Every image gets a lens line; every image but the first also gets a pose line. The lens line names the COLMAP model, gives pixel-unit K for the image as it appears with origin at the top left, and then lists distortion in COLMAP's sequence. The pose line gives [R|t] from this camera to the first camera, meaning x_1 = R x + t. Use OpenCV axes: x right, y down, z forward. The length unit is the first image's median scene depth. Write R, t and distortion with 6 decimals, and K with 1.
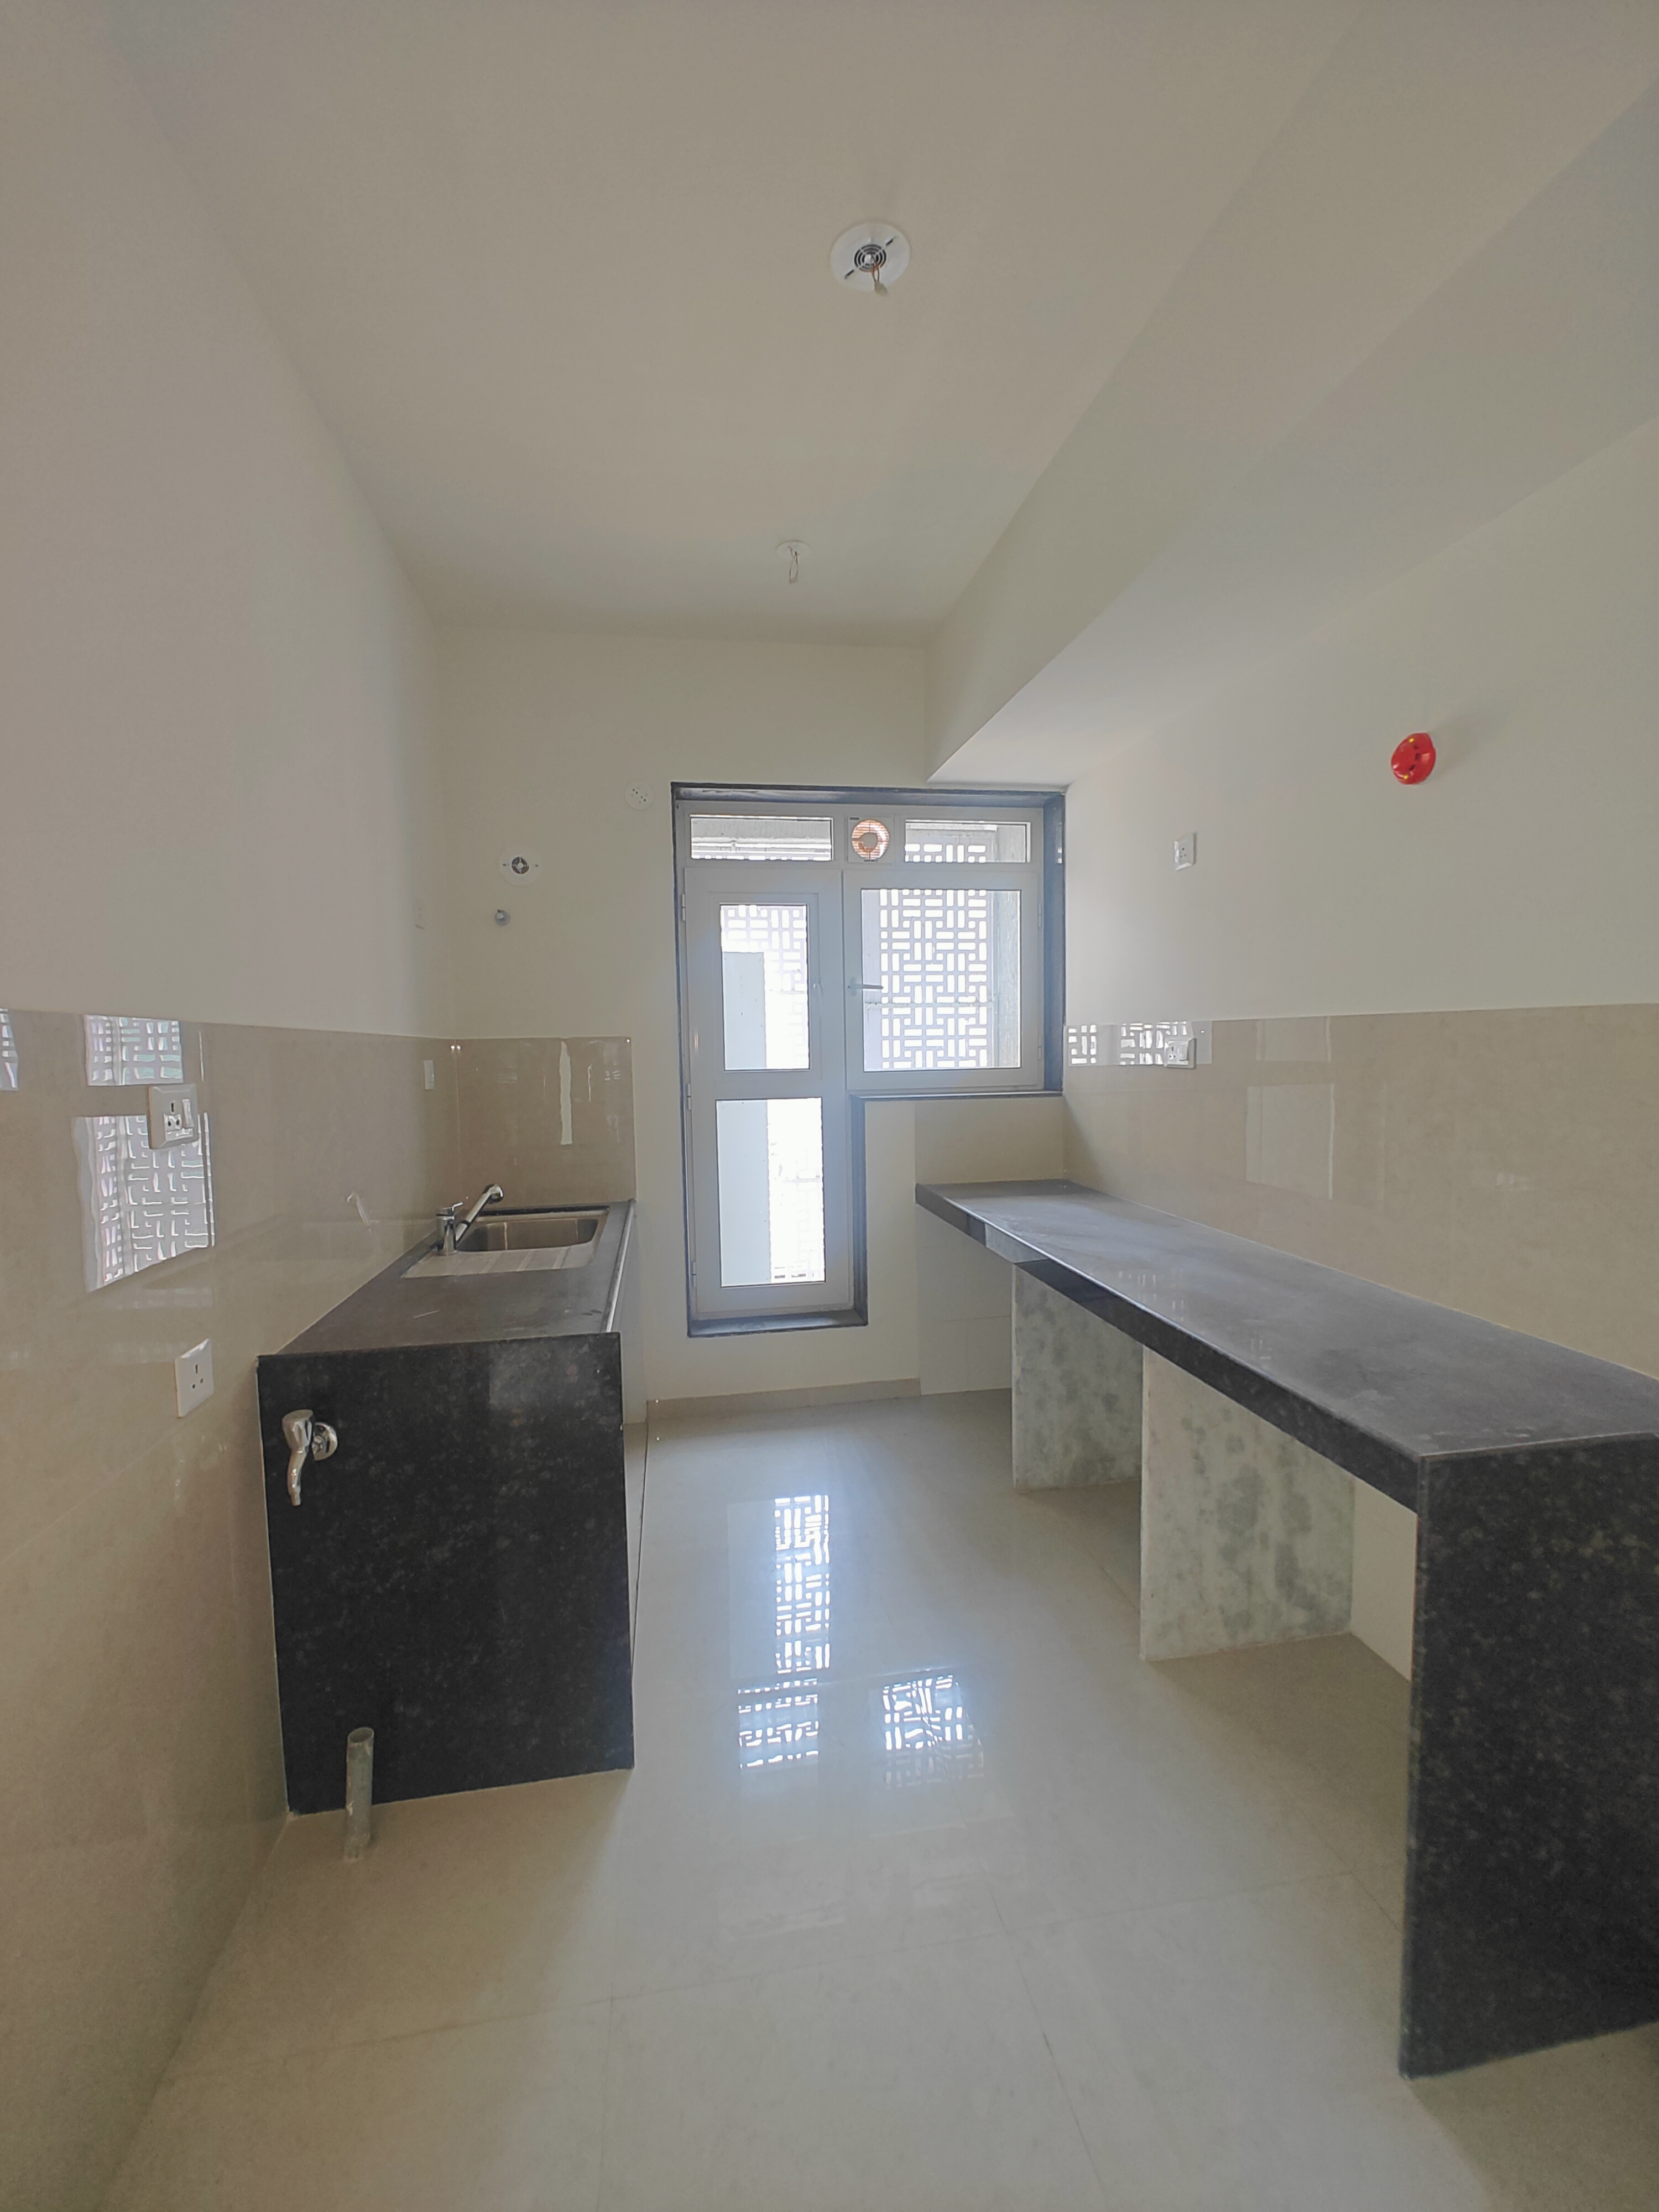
lens RADIAL K [[946.0, 0, 826.1], [0, 946.0, 1110.1], [0, 0, 1]] dist [-0.000546, 0.001489]
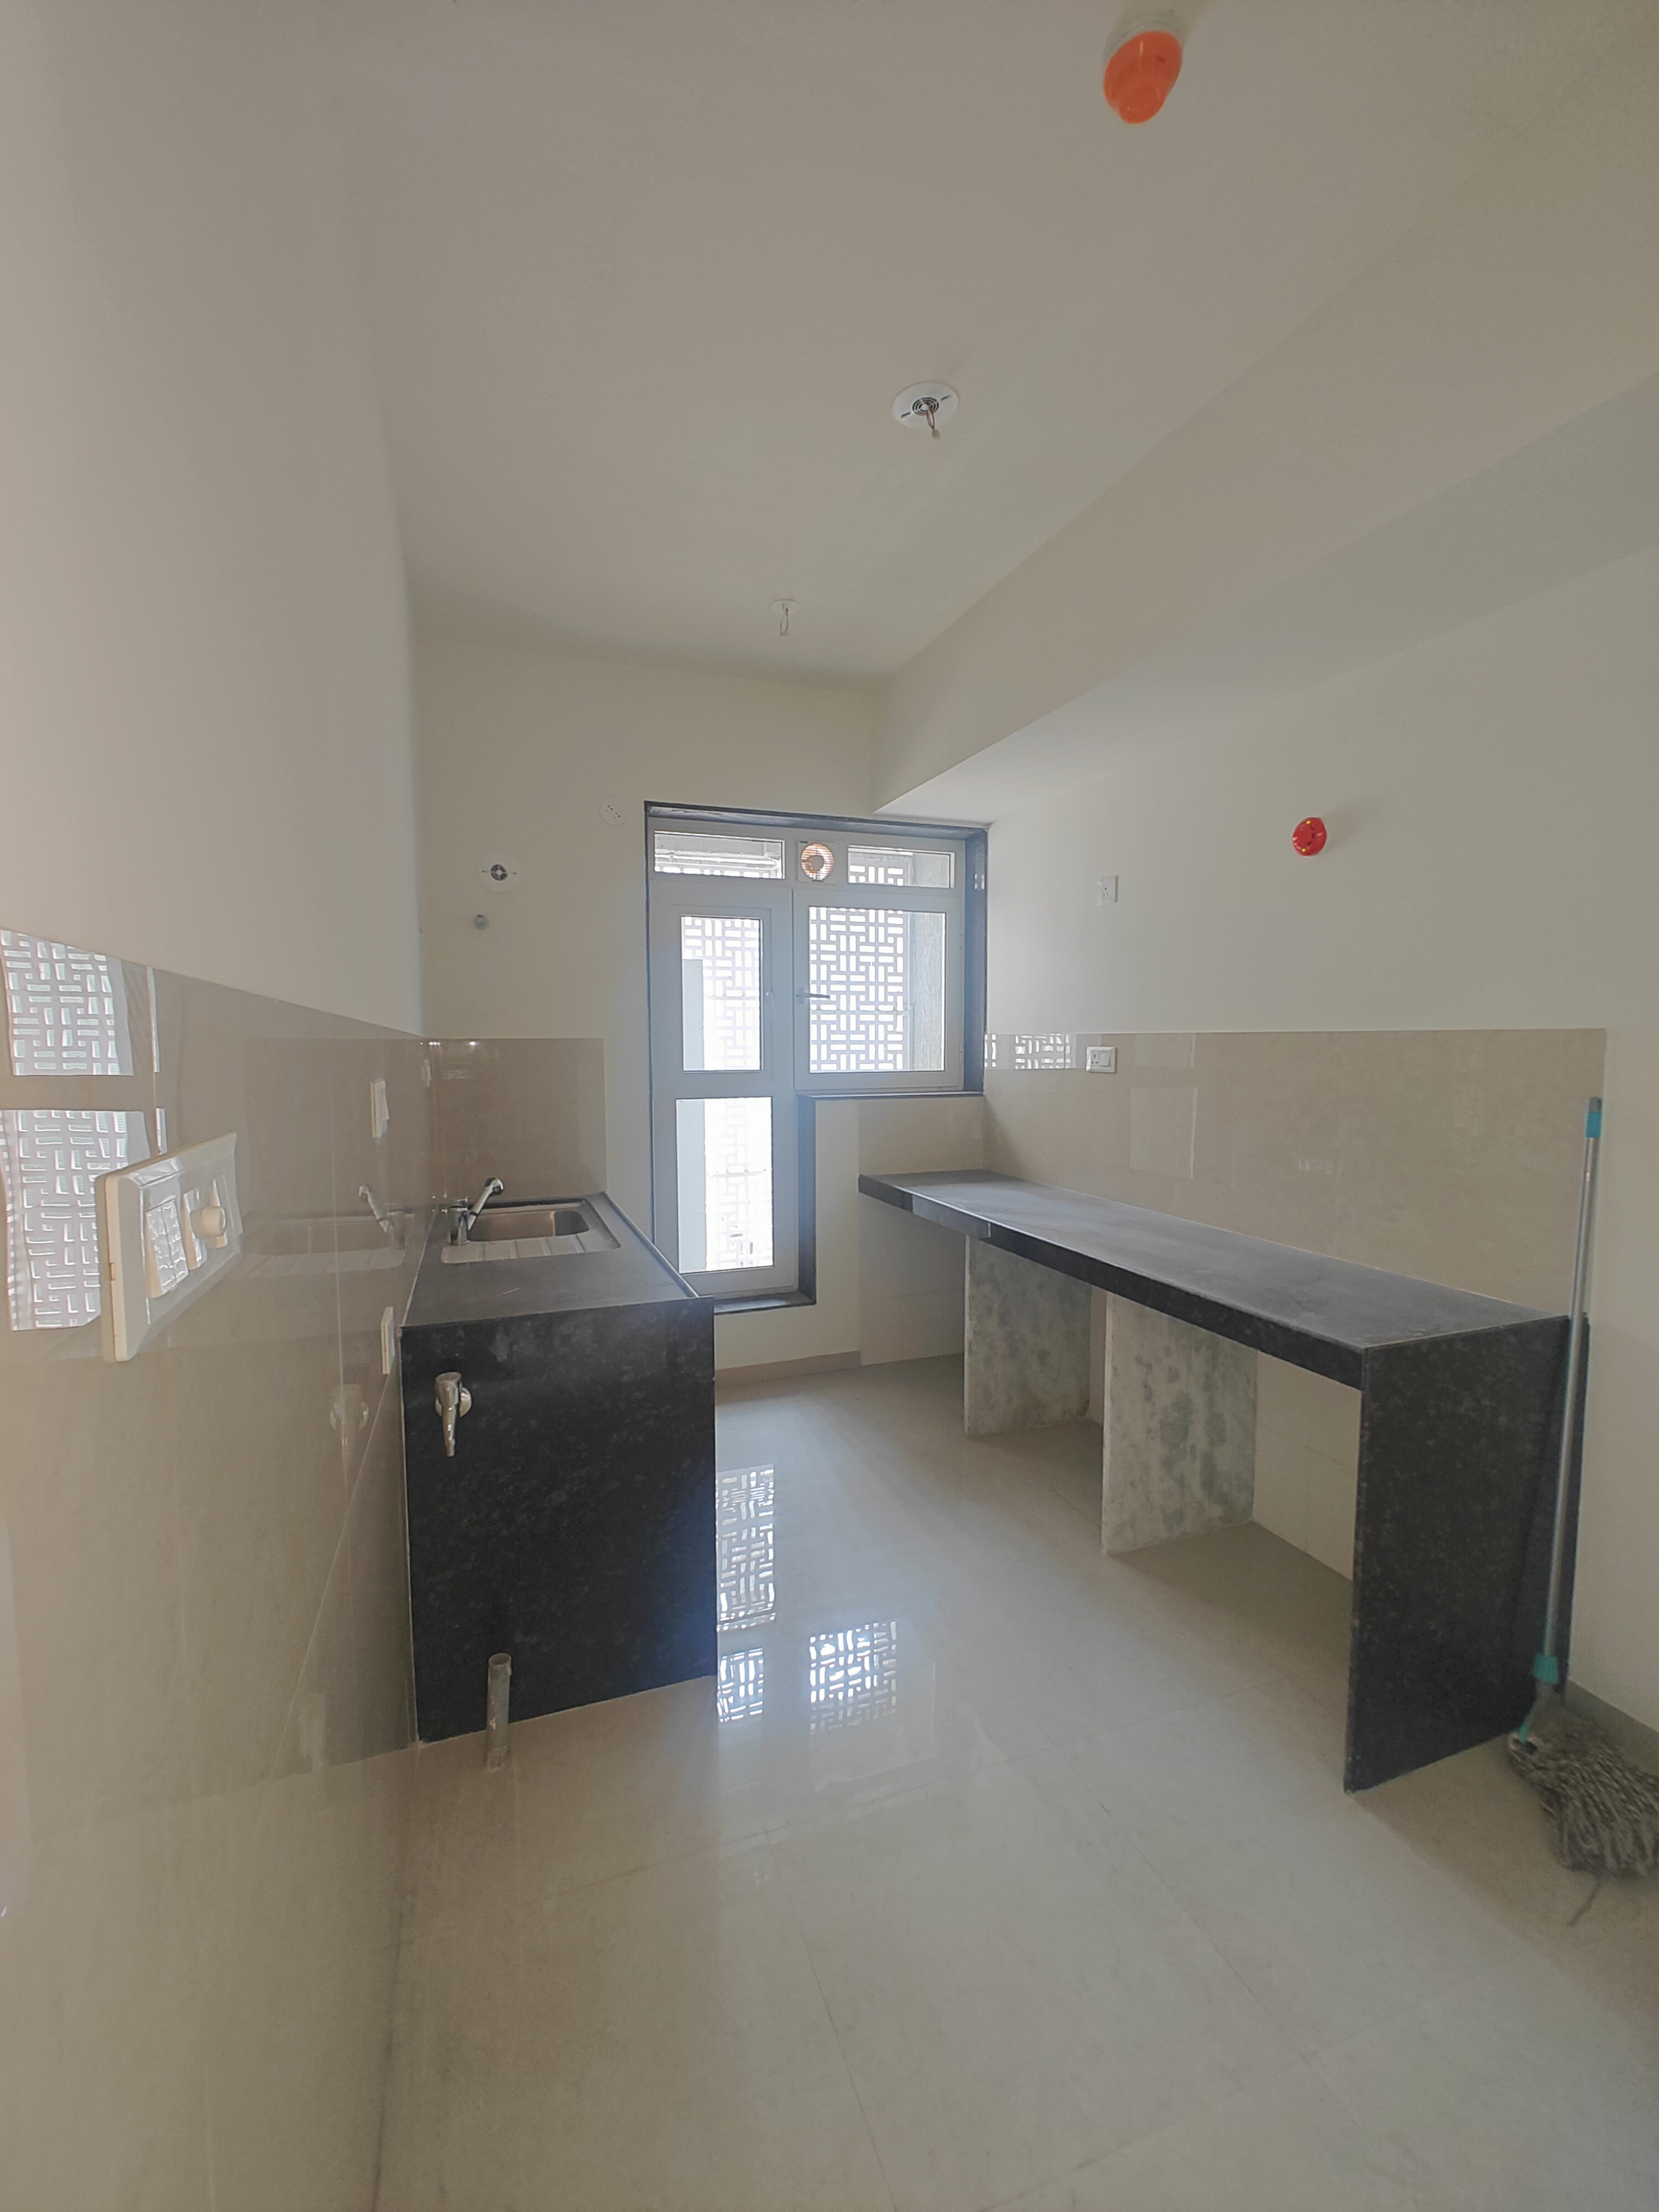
lens RADIAL K [[946.0, 0, 836.7], [0, 946.0, 1111.2], [0, 0, 1]] dist [-0.000546, 0.001489]
pose [[0.981990, 0.000000, 0.188934, -0.179166], [0.000070, 1.000000, -0.000364, 0.004819], [-0.188934, 0.000370, 0.981990, -0.105242]]
